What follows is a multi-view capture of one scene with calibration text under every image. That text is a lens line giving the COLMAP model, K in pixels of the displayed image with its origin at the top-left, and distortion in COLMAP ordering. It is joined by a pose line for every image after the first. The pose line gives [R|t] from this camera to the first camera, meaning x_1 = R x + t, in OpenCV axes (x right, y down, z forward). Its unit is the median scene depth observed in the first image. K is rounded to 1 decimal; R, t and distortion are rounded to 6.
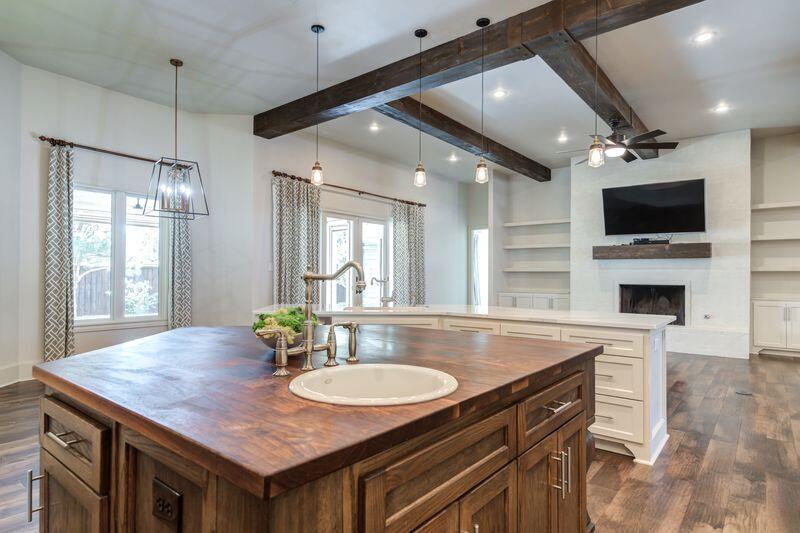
lens RADIAL K [[448.3, 0, 400.0], [0, 448.3, 266.5], [0, 0, 1]] dist [0.003238, 0.000988]
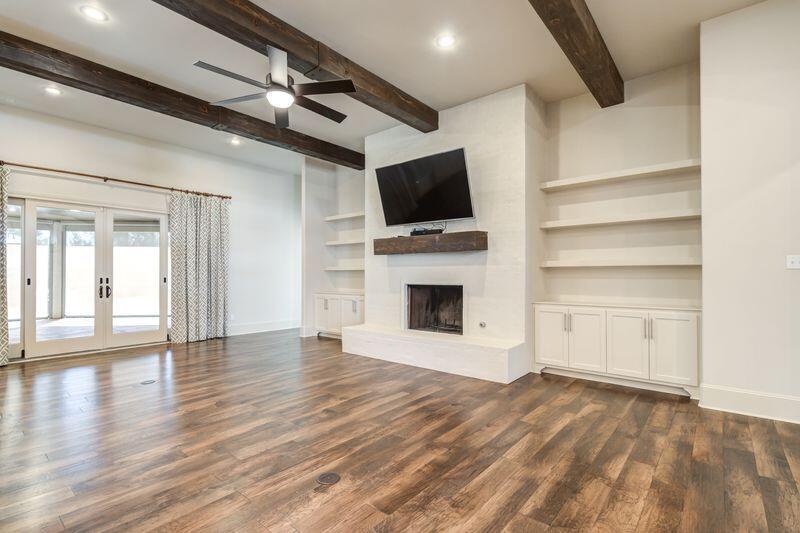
lens RADIAL K [[381.0, 0, 400.8], [0, 381.0, 268.2], [0, 0, 1]] dist [-0.000855, 0.000046]
pose [[0.999641, -0.007829, -0.025623, 0.516892], [0.007834, 0.999969, 0.000106, 0.009960], [0.025621, -0.000307, 0.999672, 0.300565]]
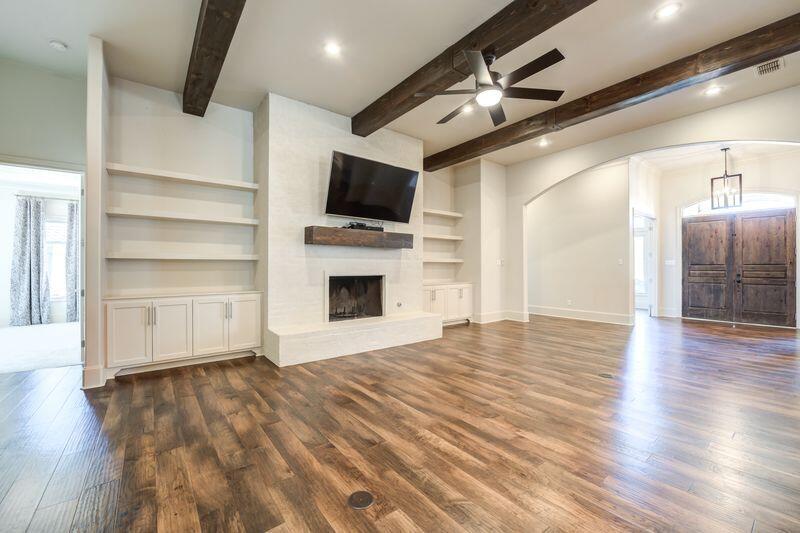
lens RADIAL K [[326.6, 0, 403.0], [0, 326.6, 267.0], [0, 0, 1]] dist [-0.011713, 0.000195]
pose [[0.233153, -0.005336, 0.972425, -0.055308], [-0.017040, 0.999809, 0.009572, 0.015305], [-0.972291, -0.018802, 0.233018, 0.759170]]
